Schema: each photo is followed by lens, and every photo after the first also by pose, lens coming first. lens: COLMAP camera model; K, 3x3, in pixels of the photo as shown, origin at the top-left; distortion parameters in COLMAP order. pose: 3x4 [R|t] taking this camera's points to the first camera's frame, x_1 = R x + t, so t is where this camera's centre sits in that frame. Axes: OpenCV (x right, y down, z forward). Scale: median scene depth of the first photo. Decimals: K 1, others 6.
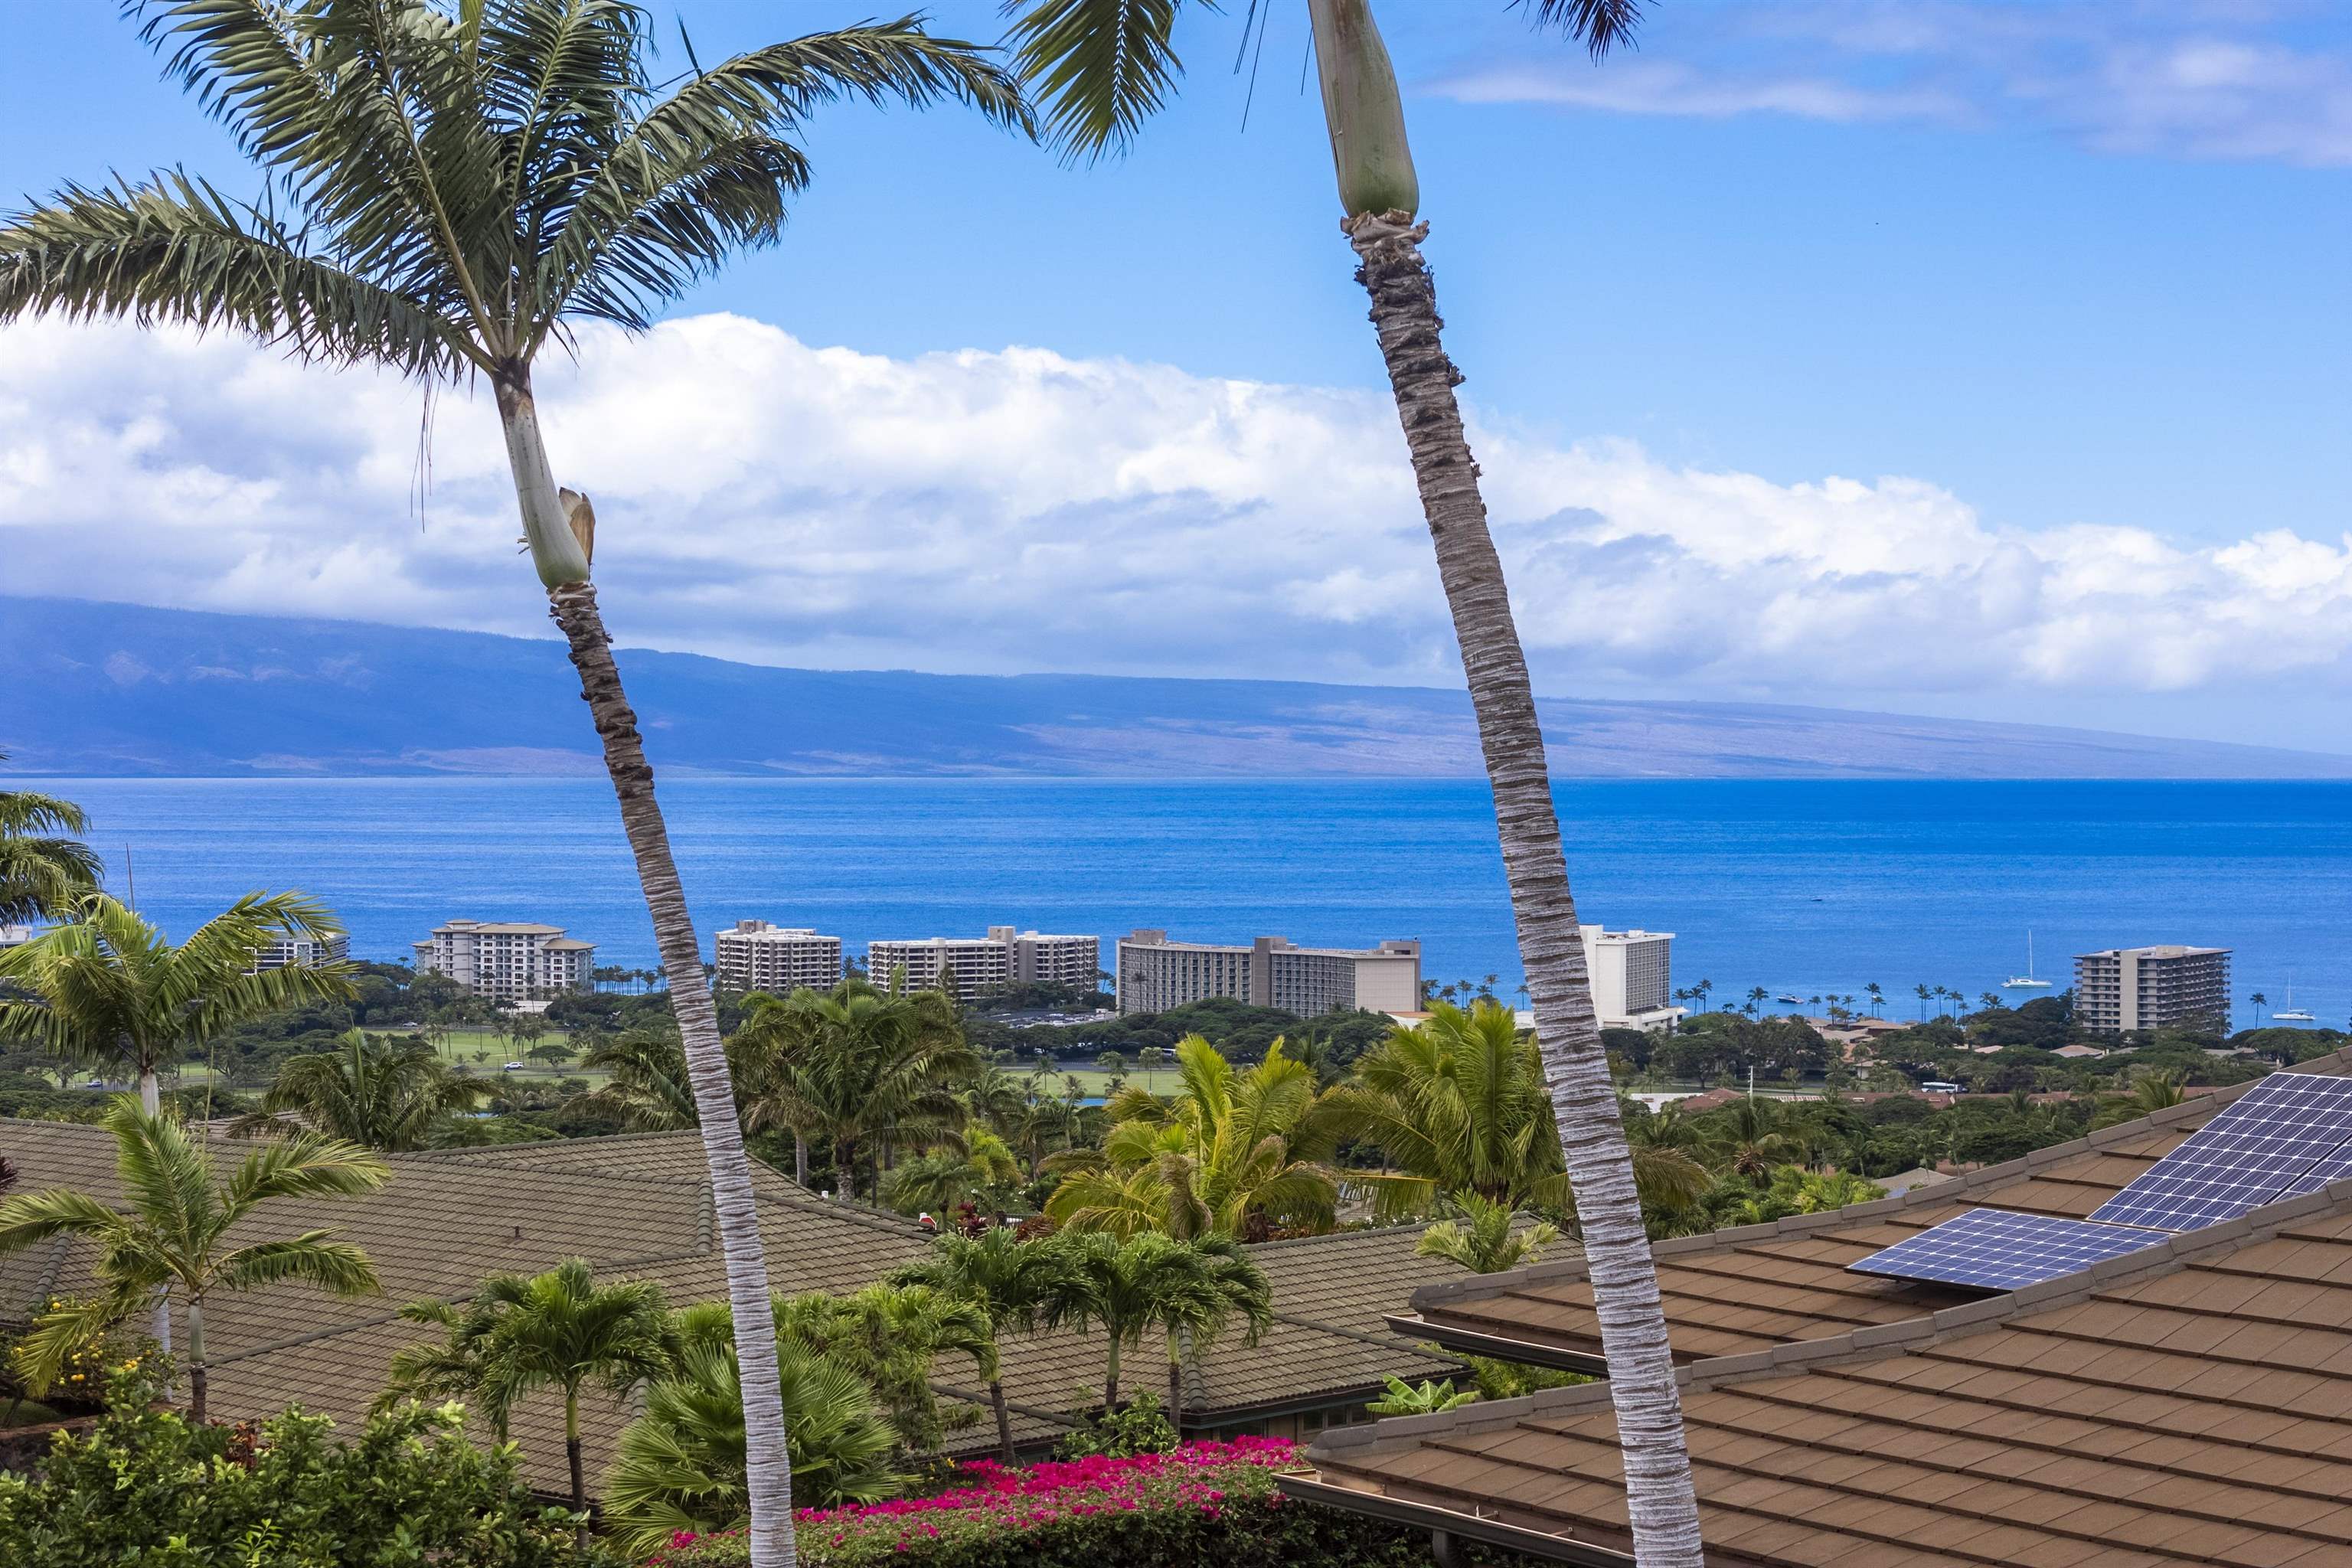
lens RADIAL K [[4615.0, 0, 1176.0], [0, 4615.0, 784.0], [0, 0, 1]] dist [-0.096770, 0.587761]
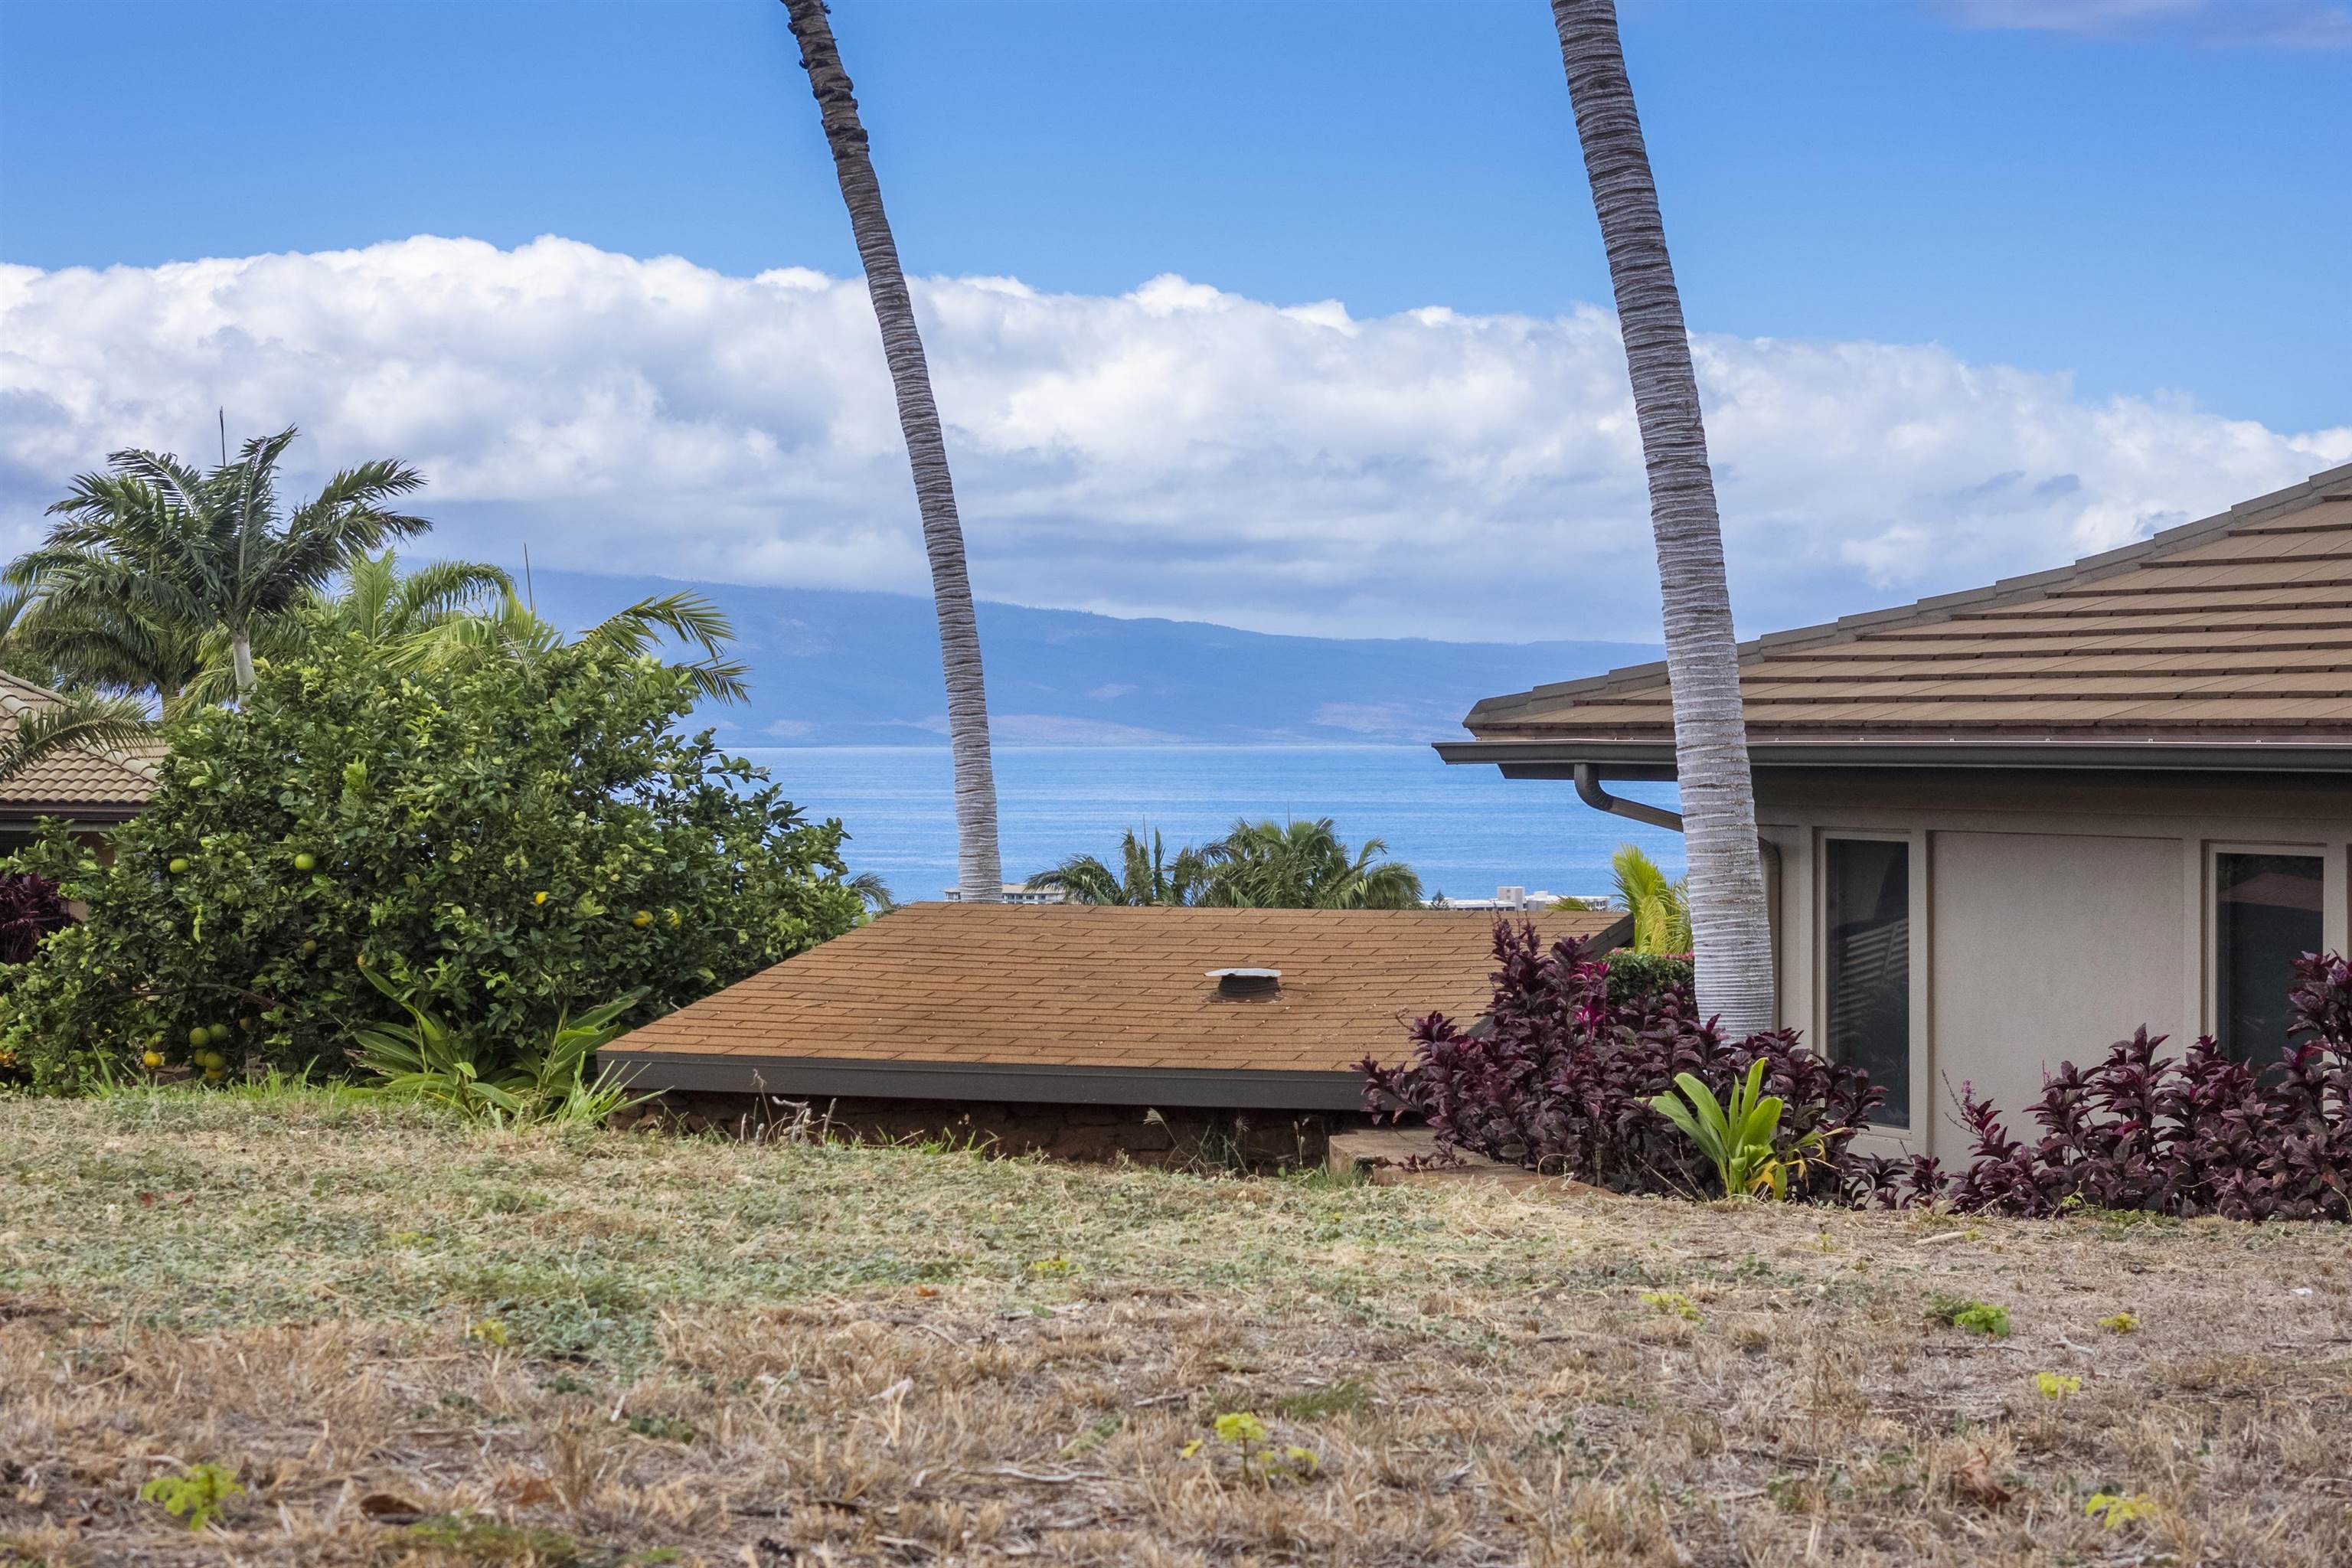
lens RADIAL K [[4615.0, 0, 1176.0], [0, 4615.0, 784.0], [0, 0, 1]] dist [-0.096770, 0.587761]
pose [[0.994403, -0.001747, -0.105644, 0.064951], [0.003545, 0.999852, 0.016827, 0.126764], [0.105599, -0.017107, 0.994262, -0.025654]]
